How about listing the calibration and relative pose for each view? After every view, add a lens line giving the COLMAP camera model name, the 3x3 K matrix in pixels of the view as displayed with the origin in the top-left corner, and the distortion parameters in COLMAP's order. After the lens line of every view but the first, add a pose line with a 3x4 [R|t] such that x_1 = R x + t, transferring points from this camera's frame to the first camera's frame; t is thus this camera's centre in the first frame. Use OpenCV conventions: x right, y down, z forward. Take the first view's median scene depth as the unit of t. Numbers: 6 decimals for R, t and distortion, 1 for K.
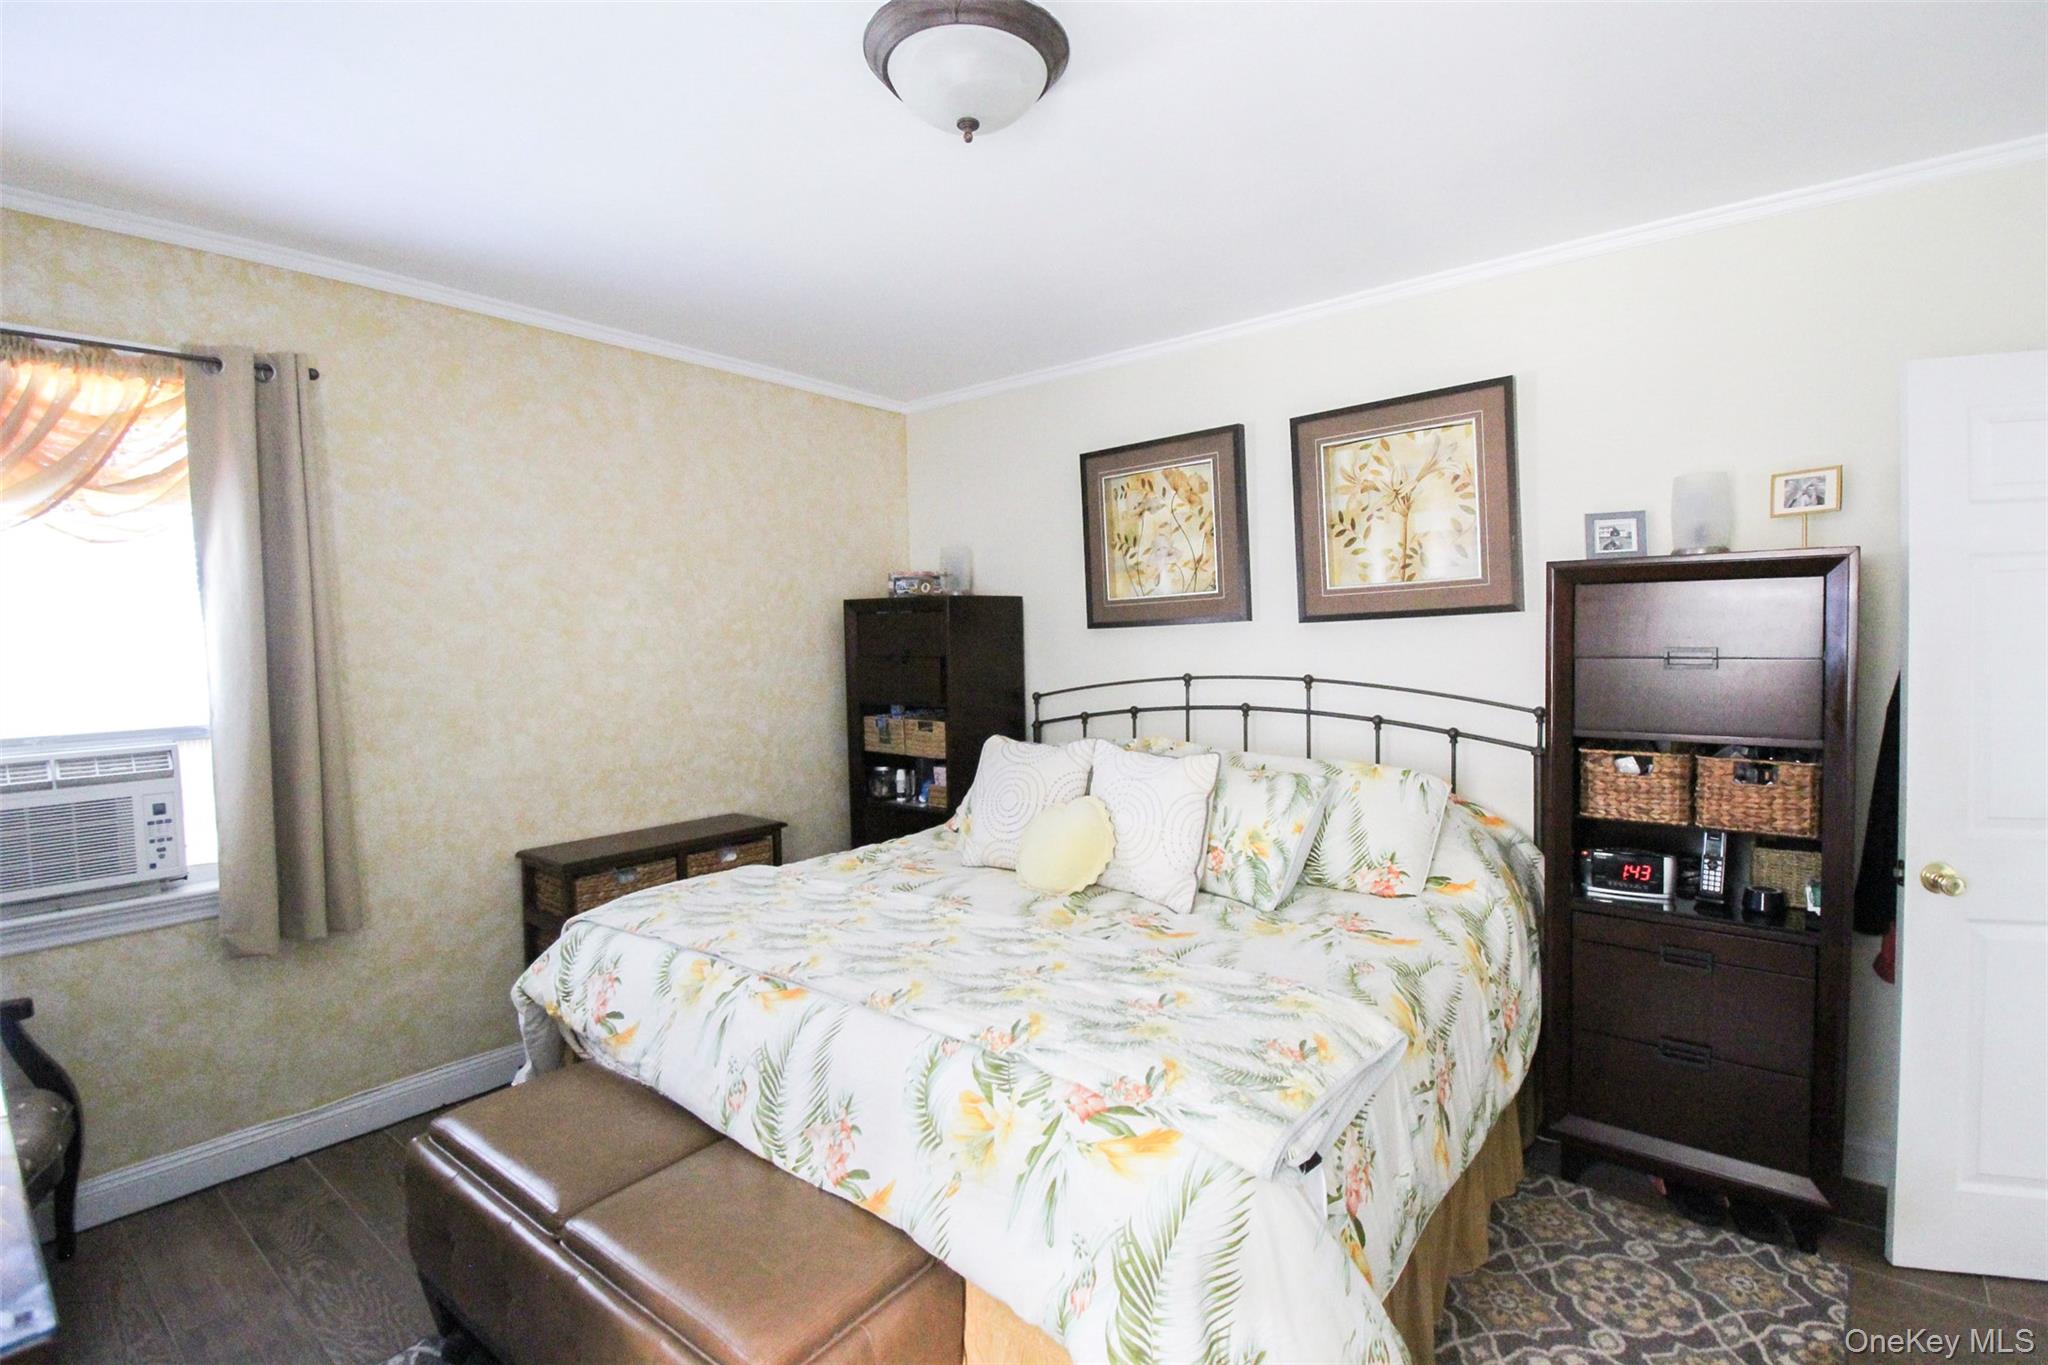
lens RADIAL K [[948.0, 0, 1040.2], [0, 948.0, 675.5], [0, 0, 1]] dist [-0.003999, -0.009625]
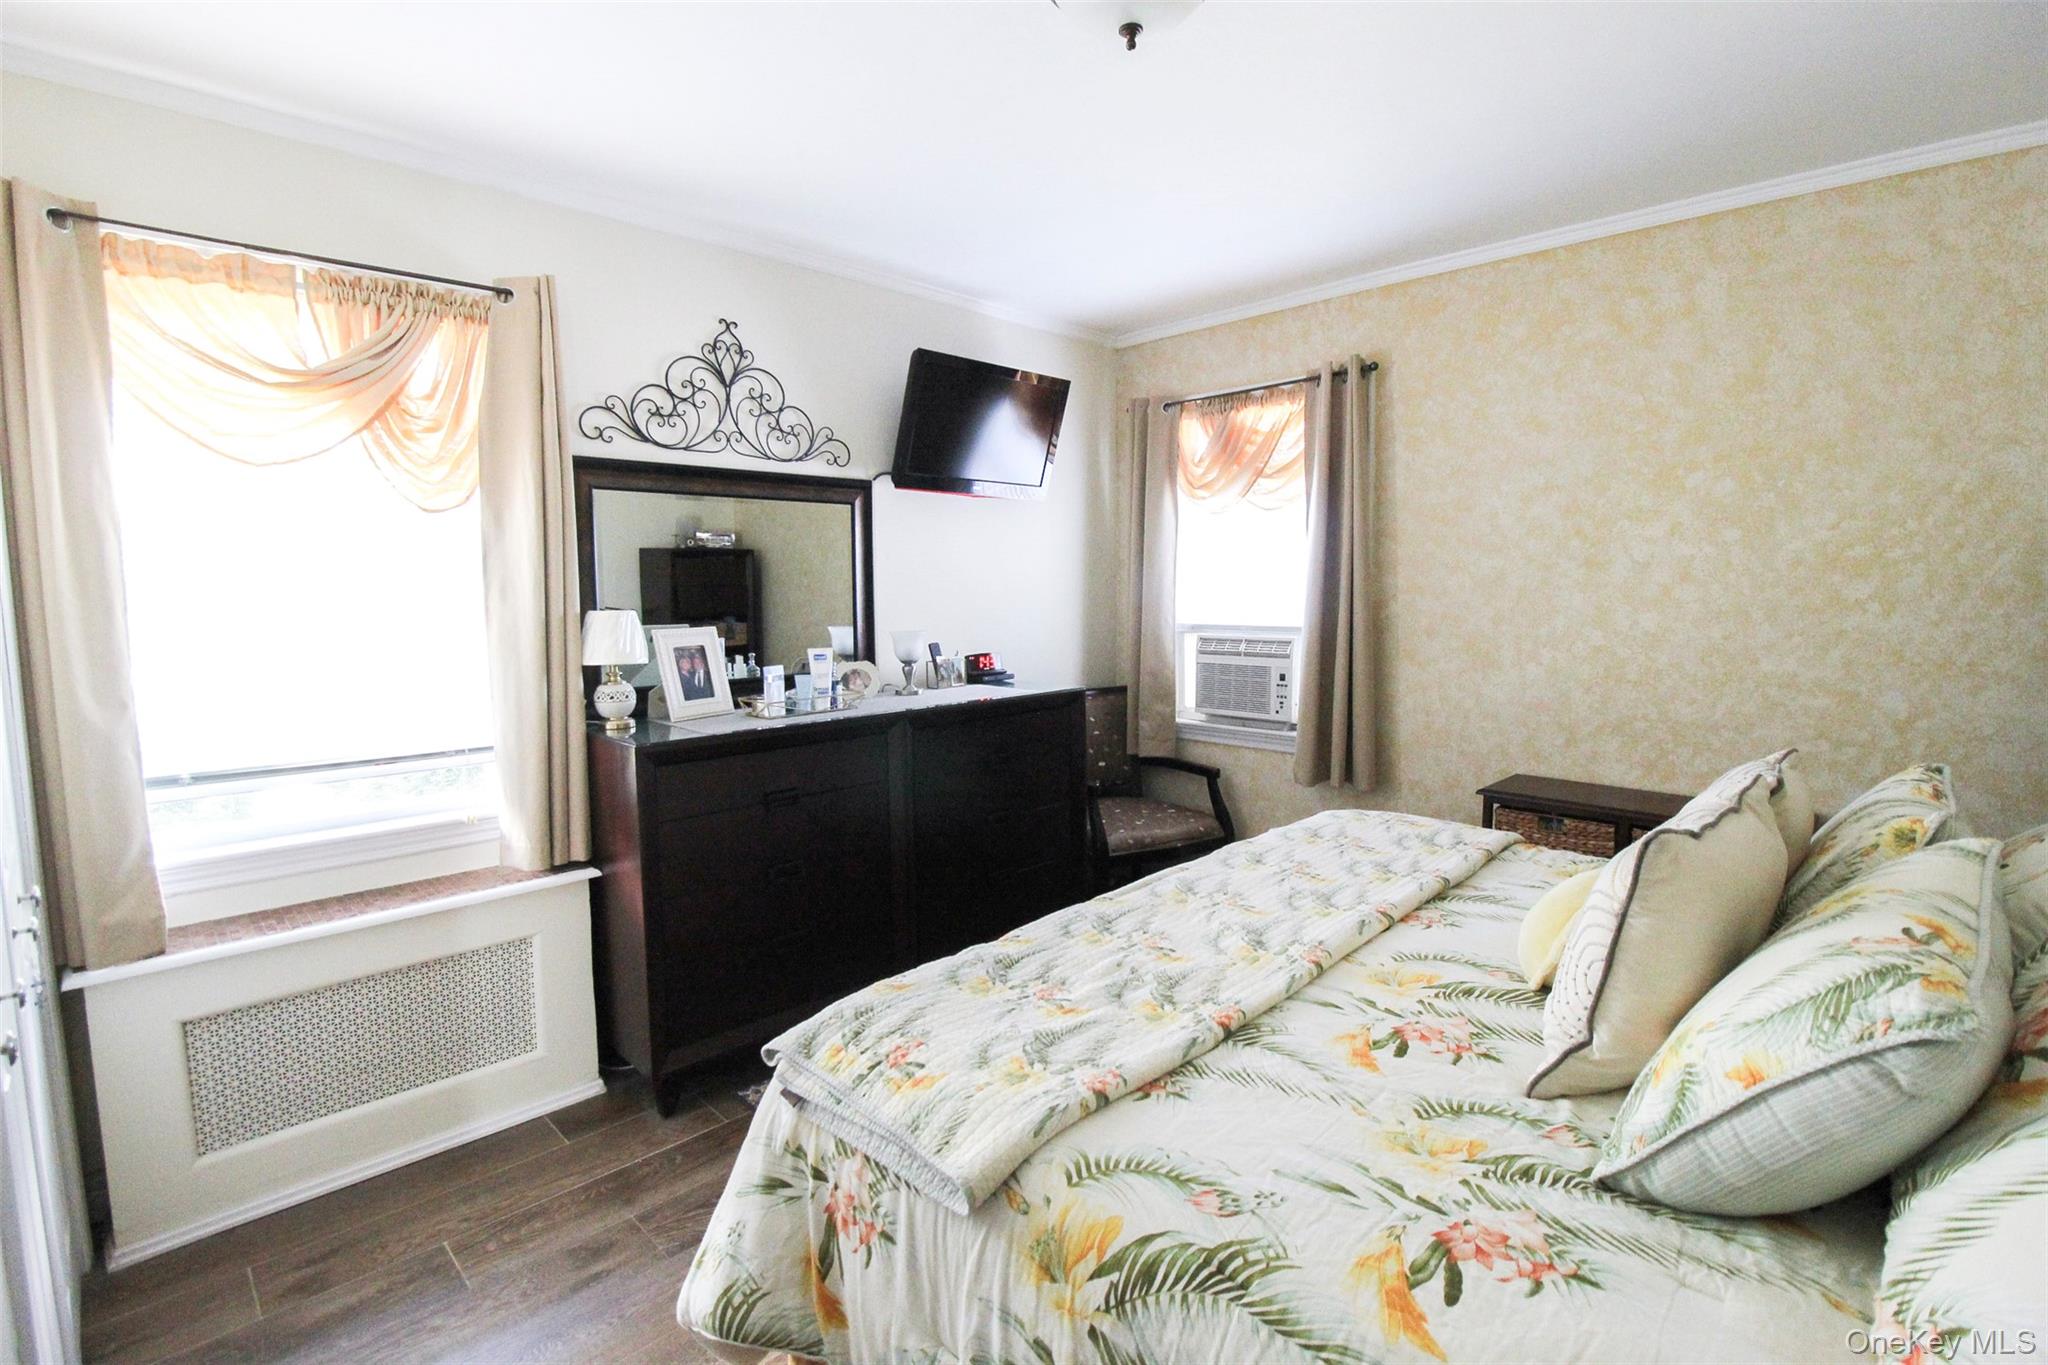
lens RADIAL K [[951.4, 0, 1045.3], [0, 951.4, 668.3], [0, 0, 1]] dist [0.002391, -0.013988]
pose [[-0.101303, 0.109974, -0.988759, 0.536176], [-0.032885, 0.992958, 0.113811, -0.032978], [0.994312, 0.044045, -0.096973, 0.590176]]
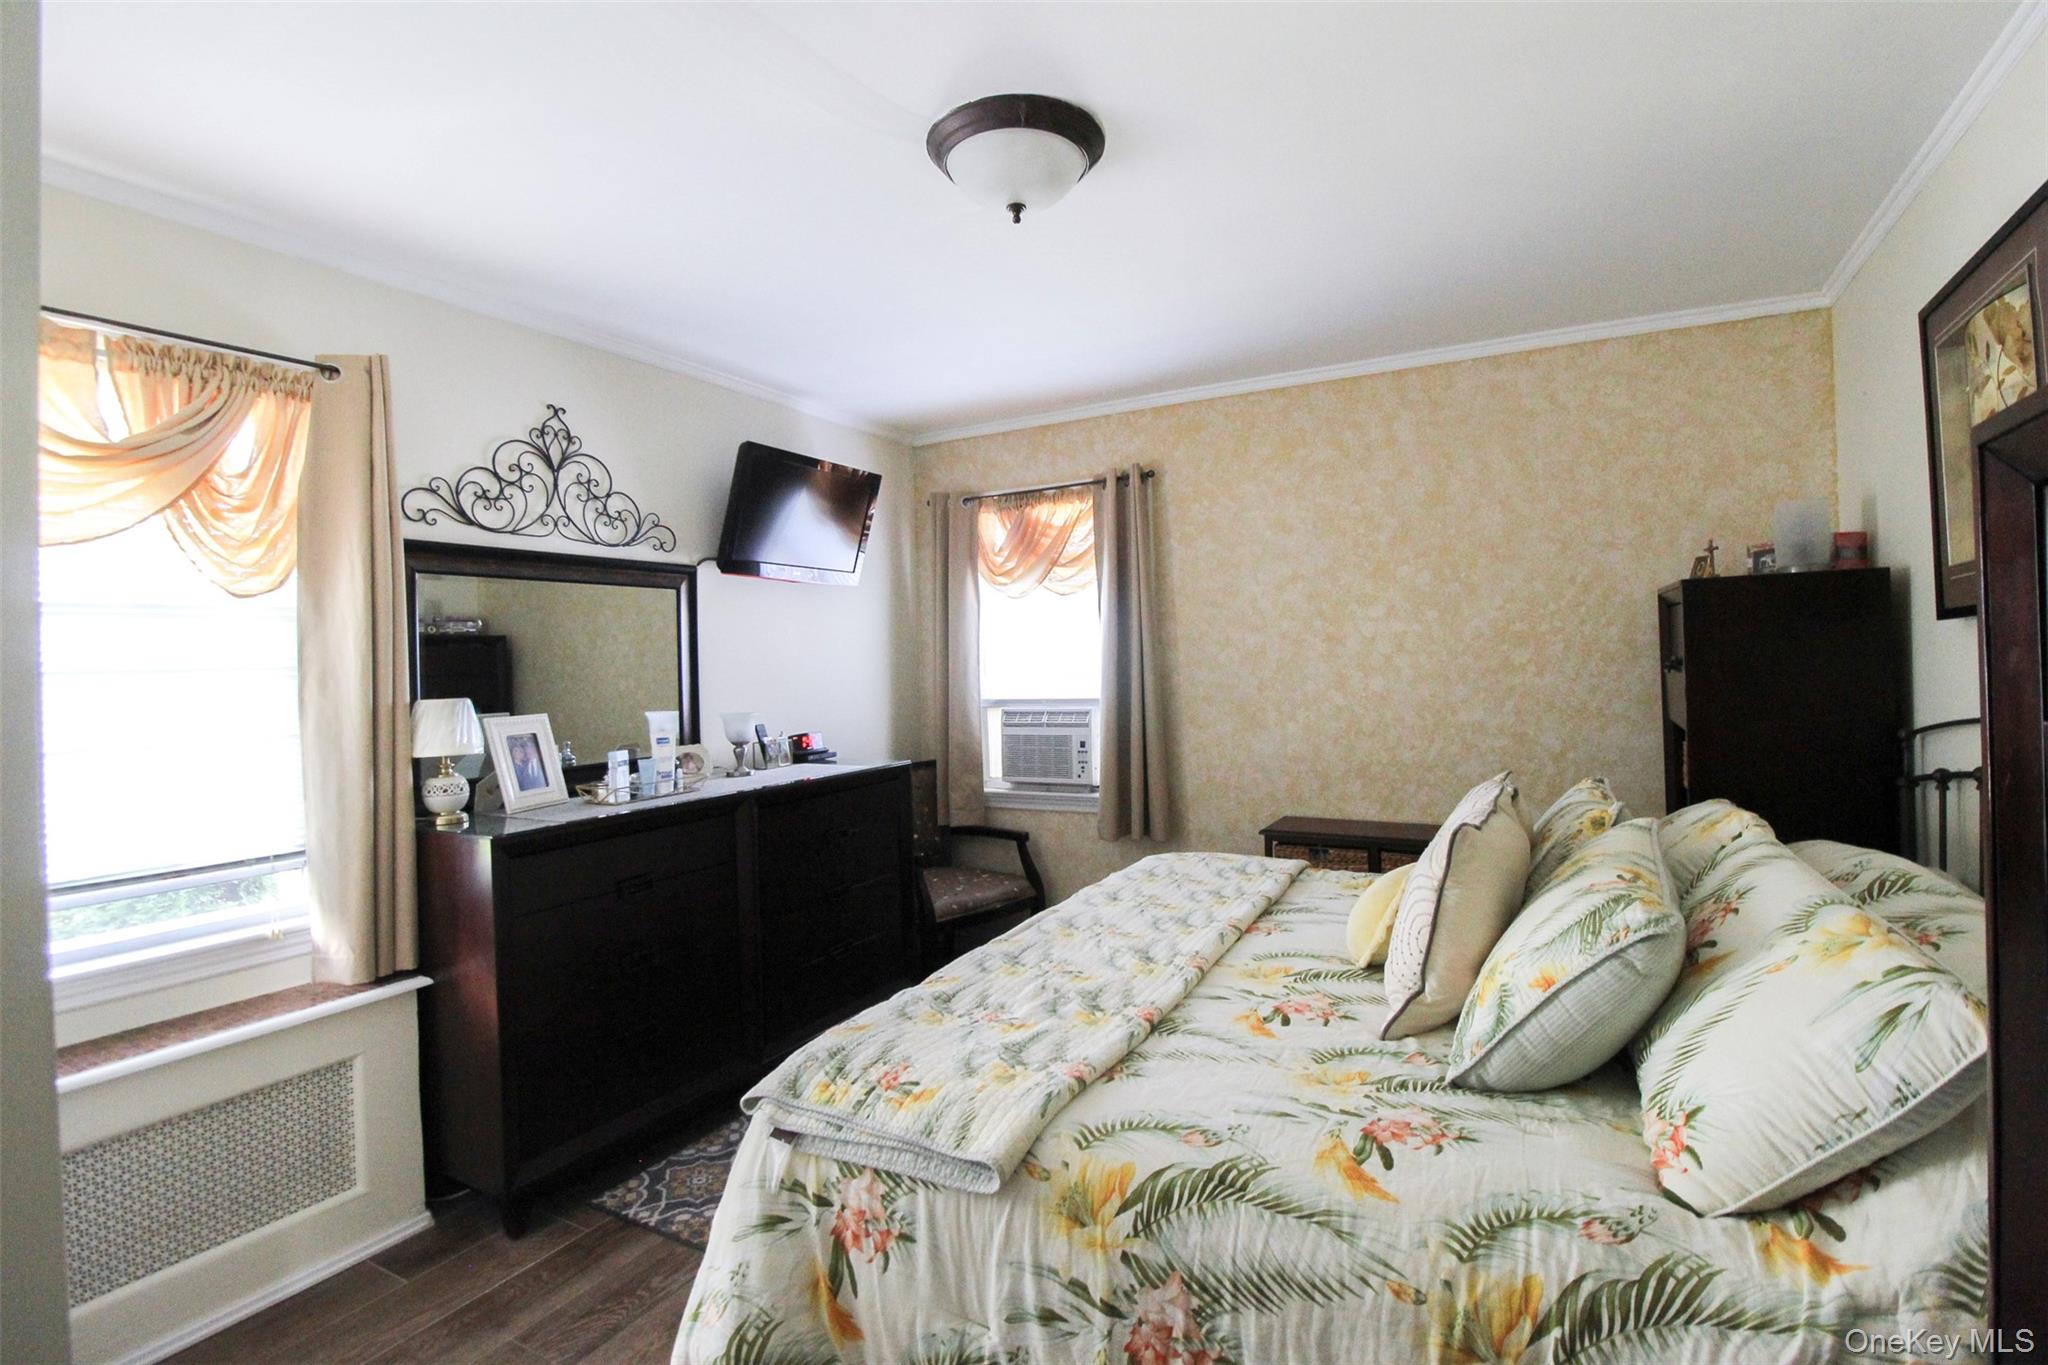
lens RADIAL K [[951.4, 0, 1049.1], [0, 951.4, 671.9], [0, 0, 1]] dist [0.002391, -0.013988]
pose [[0.181917, 0.026899, -0.982946, 0.620433], [-0.019117, 0.999534, 0.023815, -0.027015], [0.983128, 0.014458, 0.182347, 0.476814]]
